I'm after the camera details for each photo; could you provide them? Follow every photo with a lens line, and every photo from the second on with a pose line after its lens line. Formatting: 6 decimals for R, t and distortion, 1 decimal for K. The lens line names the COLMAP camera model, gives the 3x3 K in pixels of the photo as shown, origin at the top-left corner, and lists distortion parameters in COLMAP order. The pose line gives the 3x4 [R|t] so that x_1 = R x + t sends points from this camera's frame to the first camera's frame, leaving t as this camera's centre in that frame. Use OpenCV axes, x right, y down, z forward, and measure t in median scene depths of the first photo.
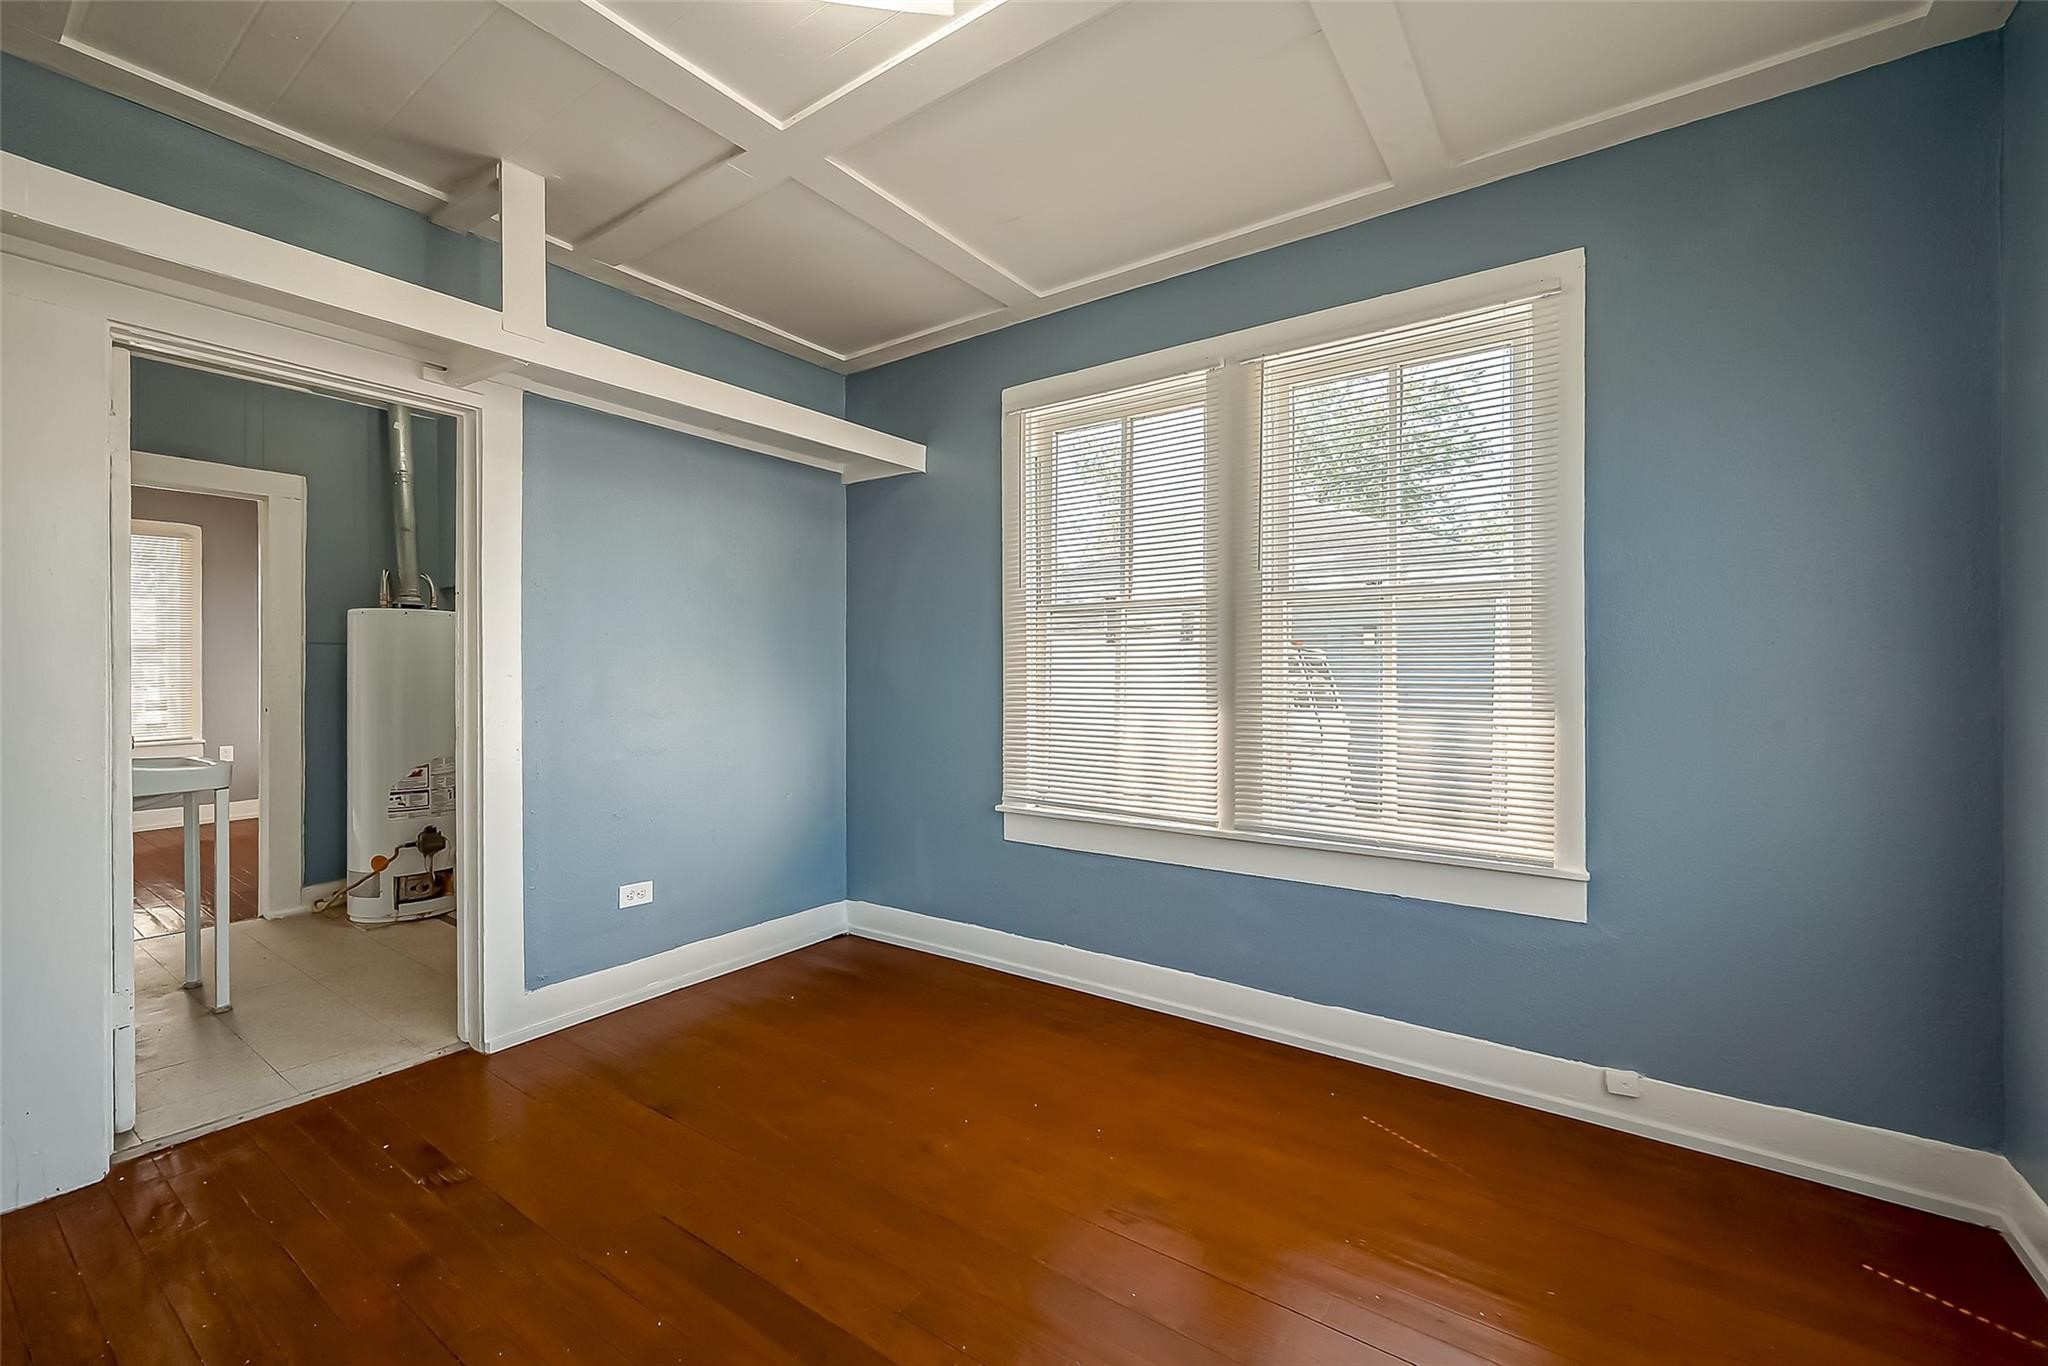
lens RADIAL K [[811.1, 0, 1025.5], [0, 811.1, 685.5], [0, 0, 1]] dist [-0.000428, 0.000173]
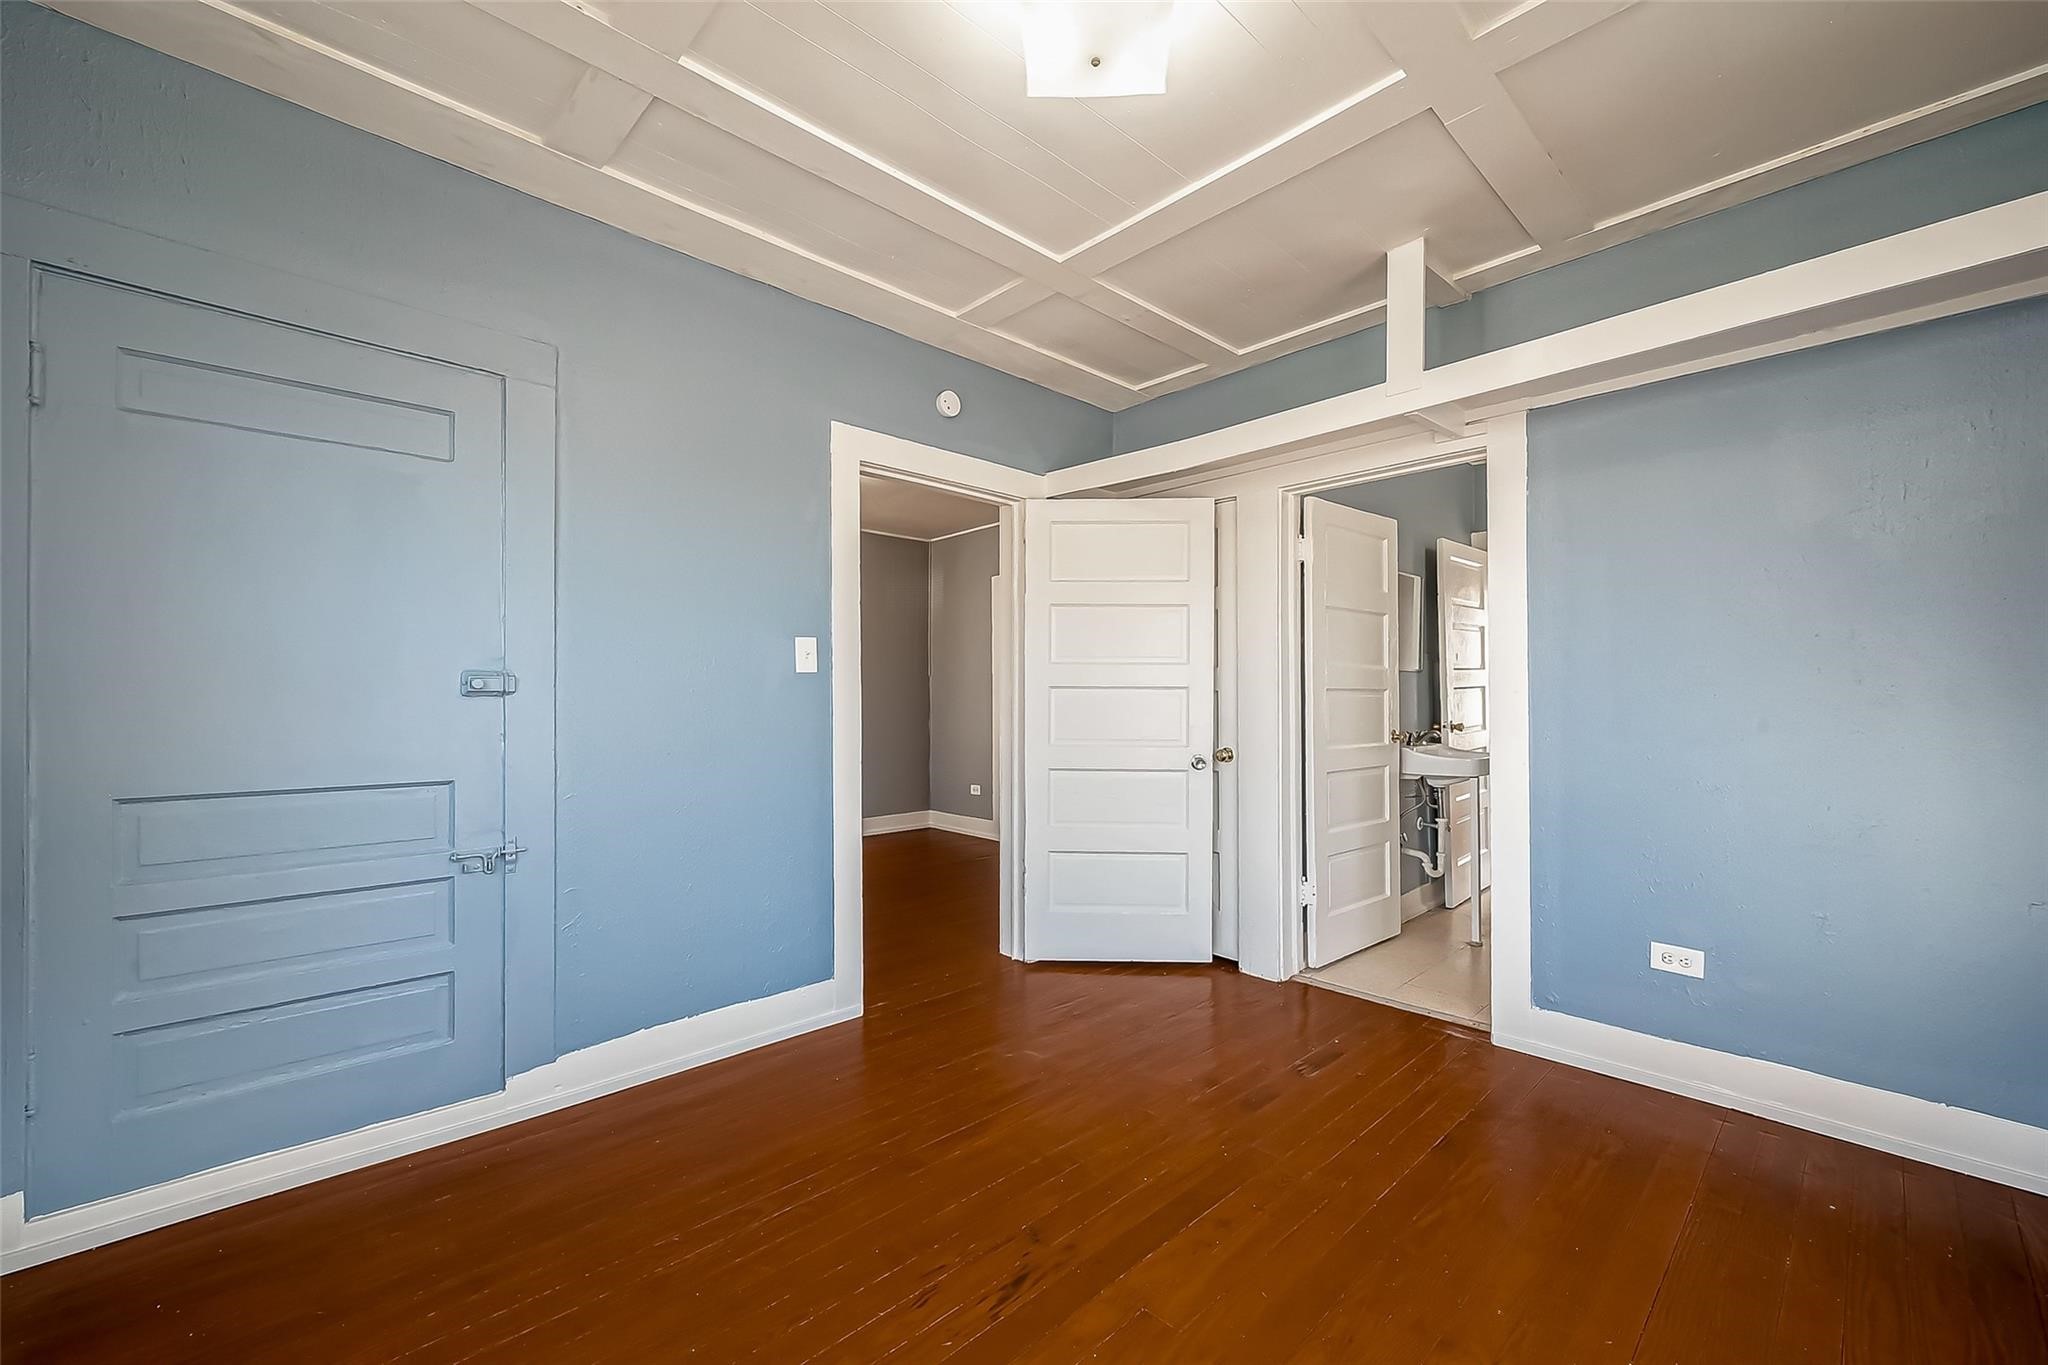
lens RADIAL K [[811.1, 0, 1025.5], [0, 811.1, 685.0], [0, 0, 1]] dist [-0.000428, 0.000173]
pose [[-0.208890, -0.015867, -0.977810, 0.488016], [-0.003956, 0.999874, -0.015380, -0.000166], [0.977931, 0.000655, -0.208927, 0.585582]]
